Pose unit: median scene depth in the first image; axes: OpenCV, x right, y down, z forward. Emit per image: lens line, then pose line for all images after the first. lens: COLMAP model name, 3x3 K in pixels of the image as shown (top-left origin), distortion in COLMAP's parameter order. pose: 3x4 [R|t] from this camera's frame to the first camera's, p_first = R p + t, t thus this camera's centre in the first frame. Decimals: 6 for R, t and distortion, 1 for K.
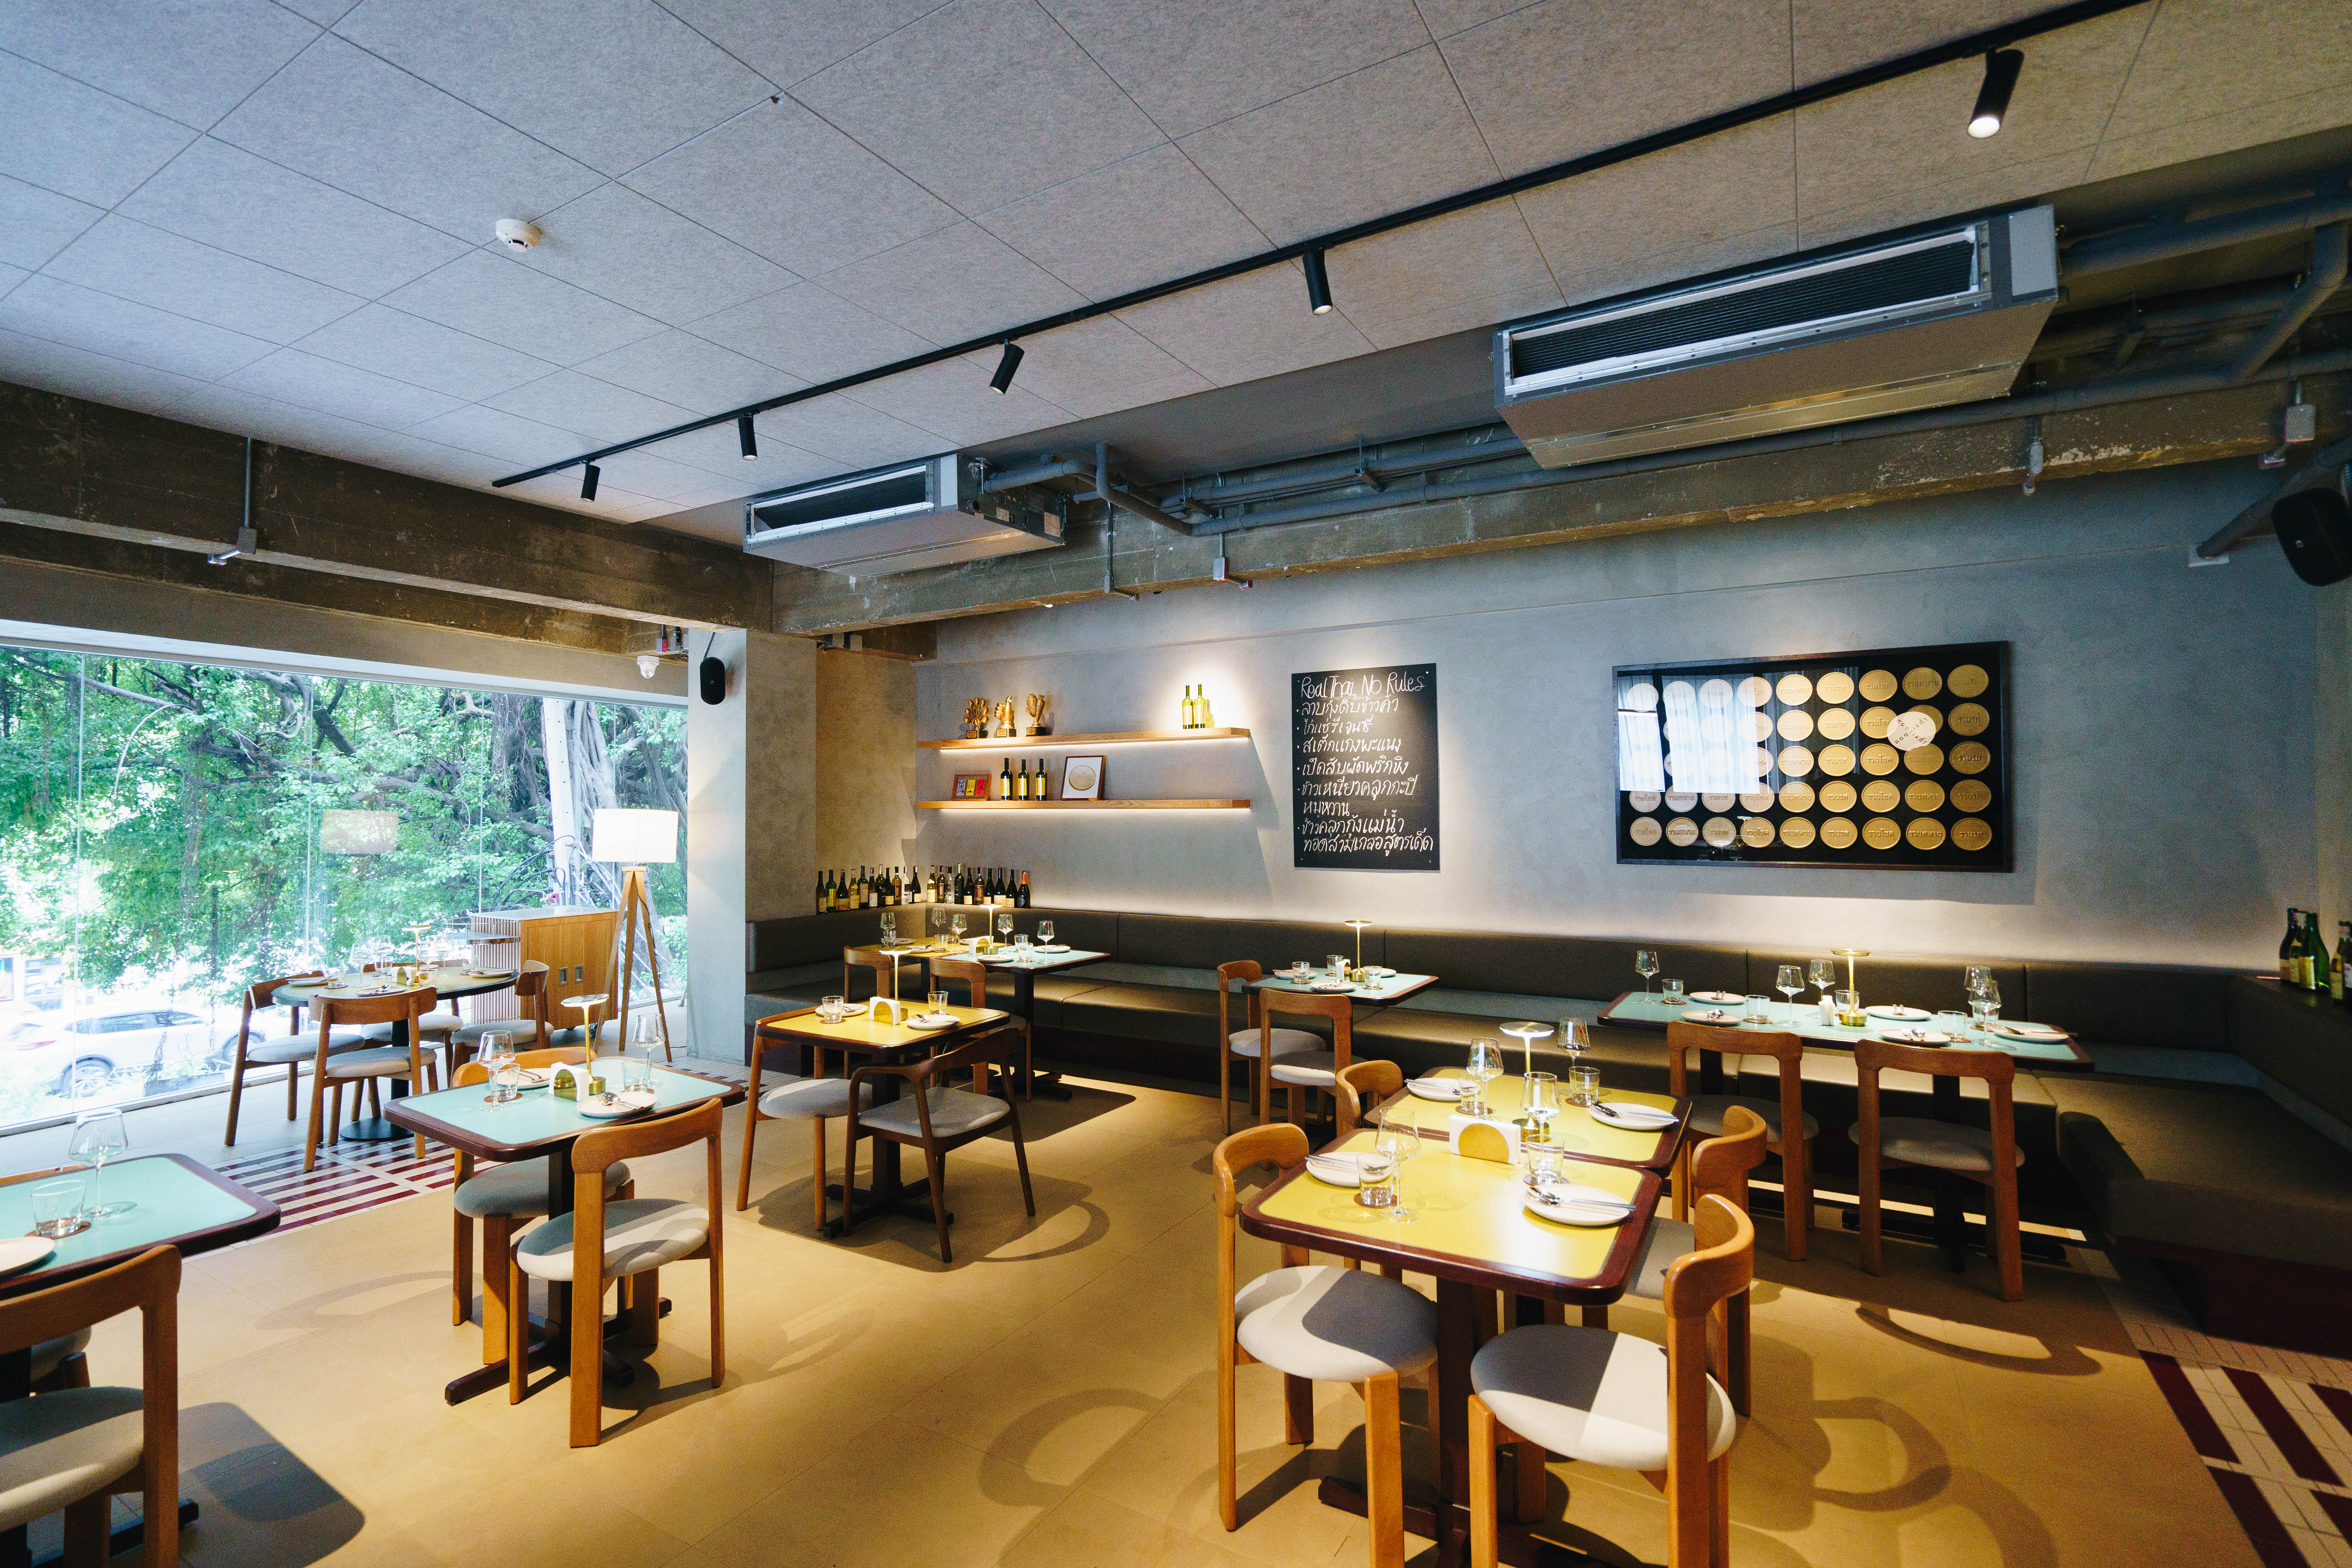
lens RADIAL K [[1107.7, 0, 1165.3], [0, 1107.7, 782.8], [0, 0, 1]] dist [-0.002359, 0.003392]
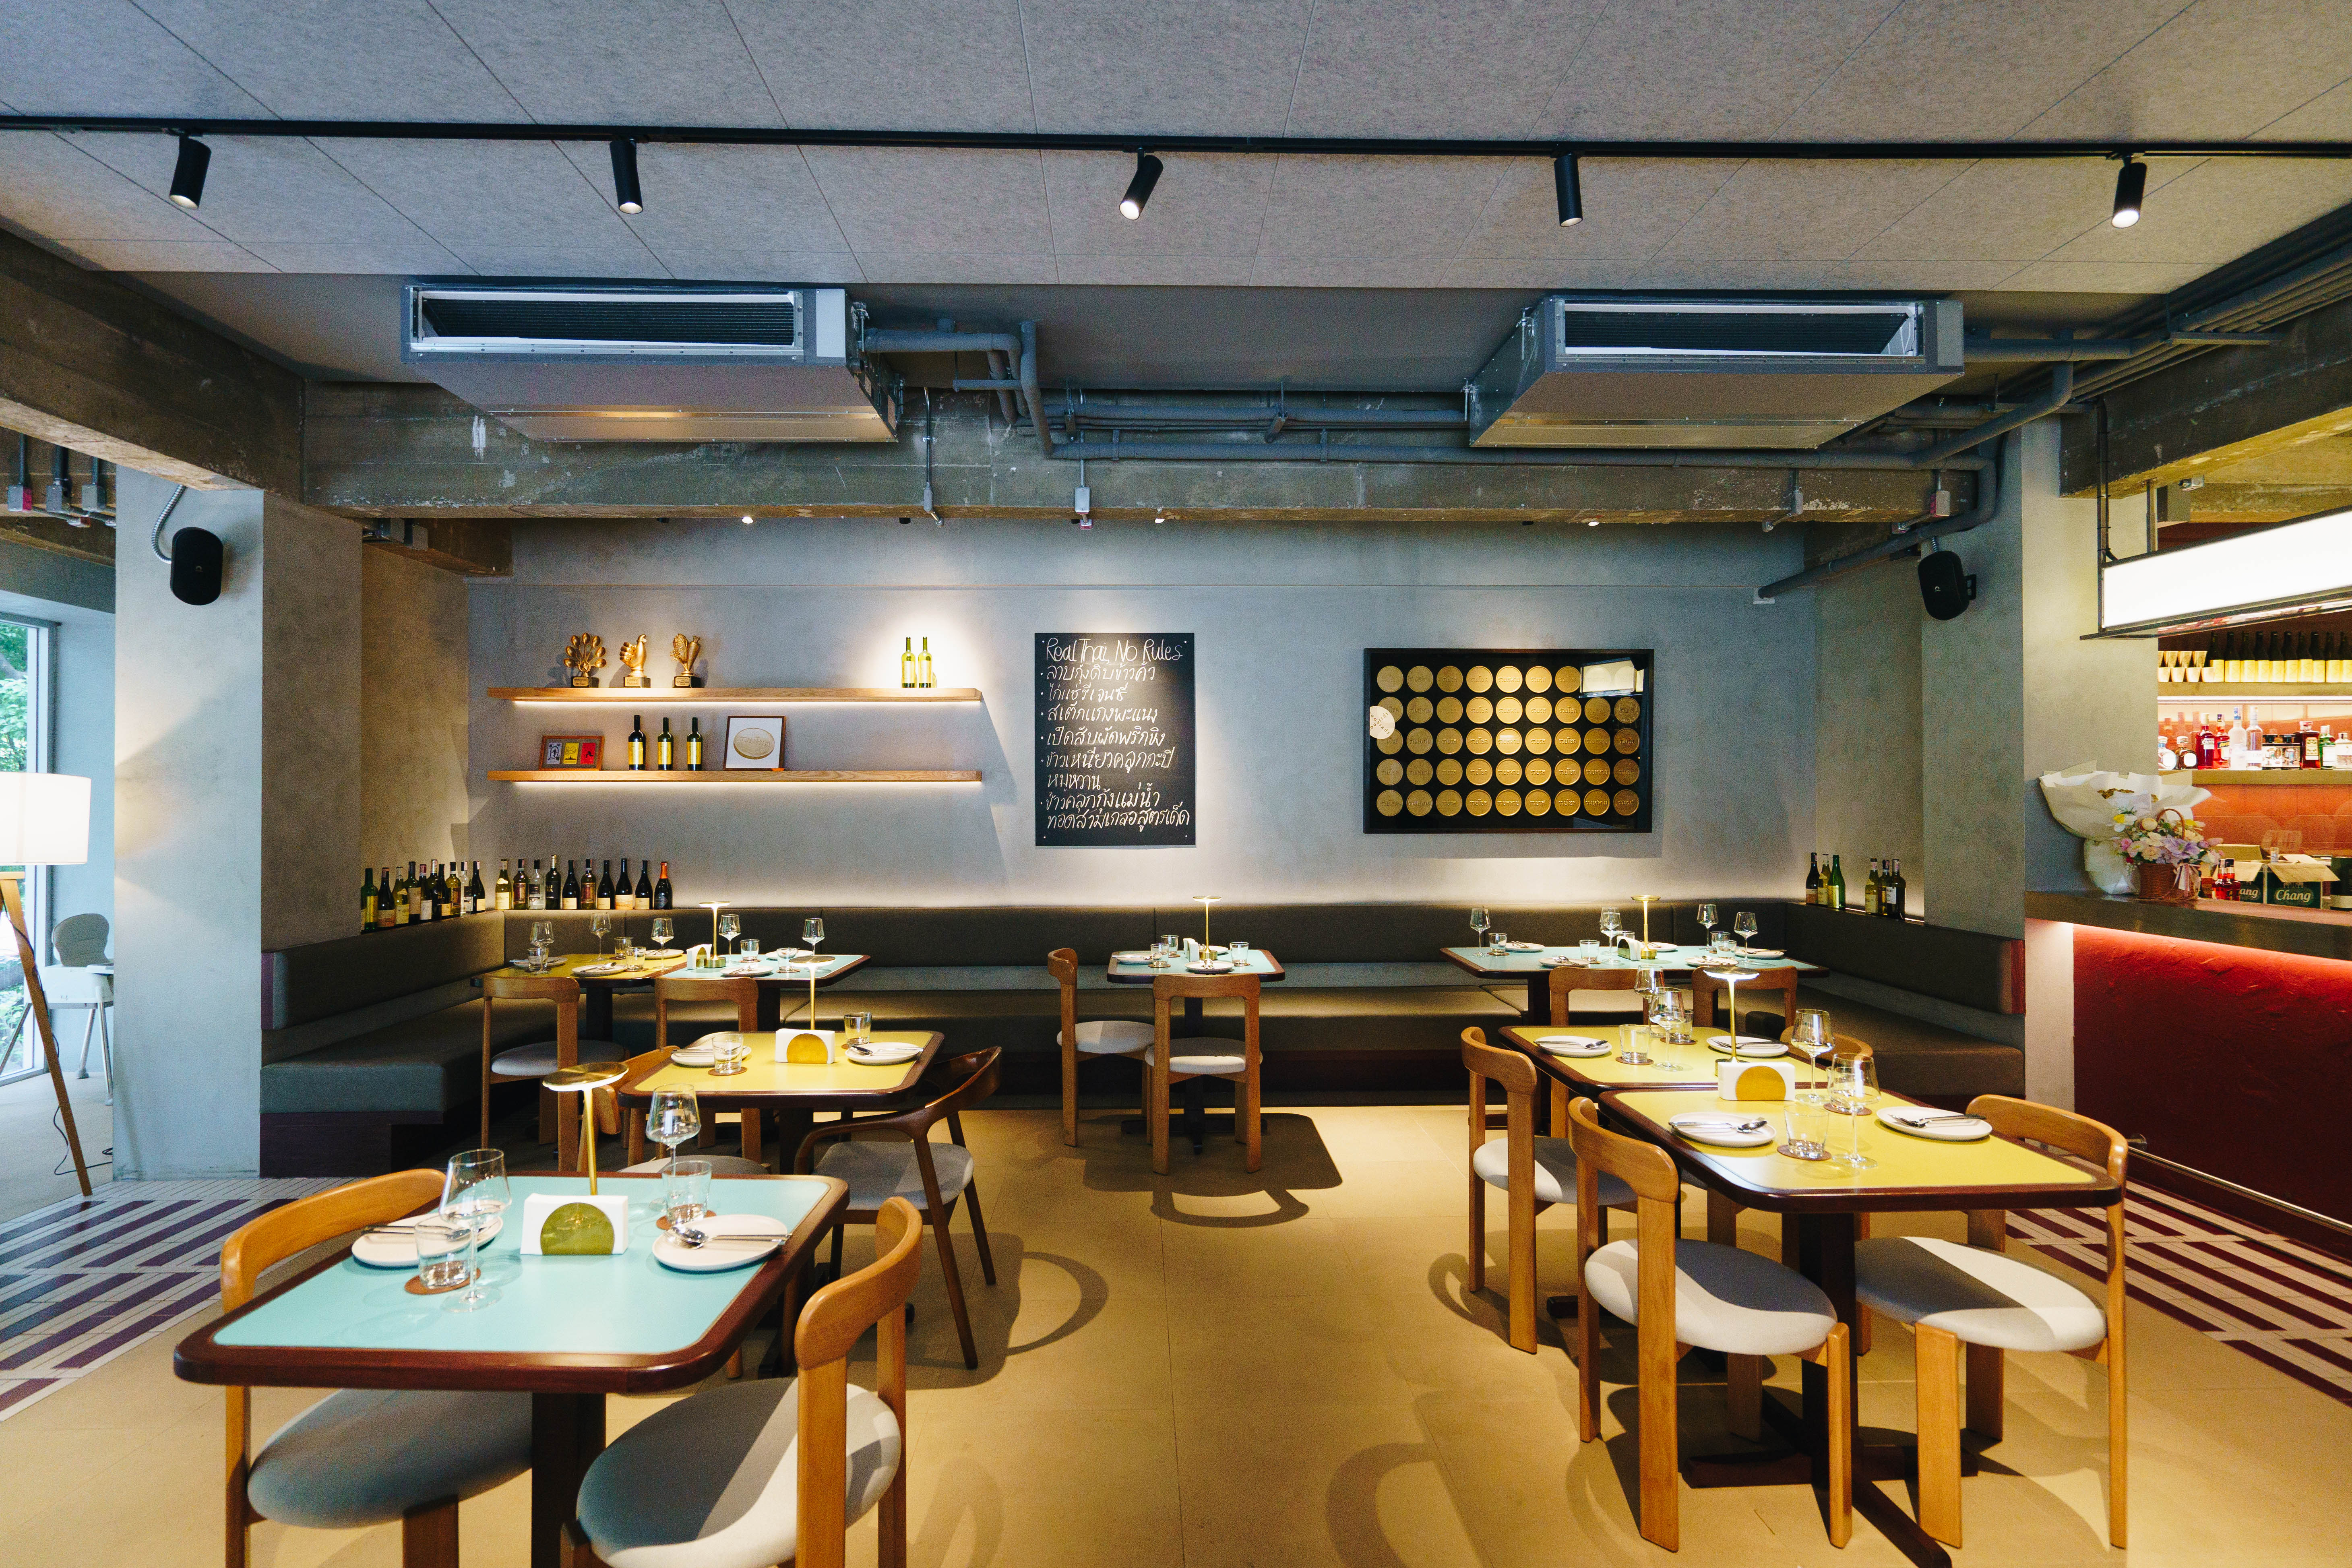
lens RADIAL K [[1107.6, 0, 1179.2], [0, 1107.6, 790.7], [0, 0, 1]] dist [-0.002359, 0.003392]
pose [[0.835525, 0.004472, 0.549434, -0.335533], [-0.012131, 0.999873, 0.010310, 0.023394], [-0.549318, -0.015279, 0.835474, 0.208464]]
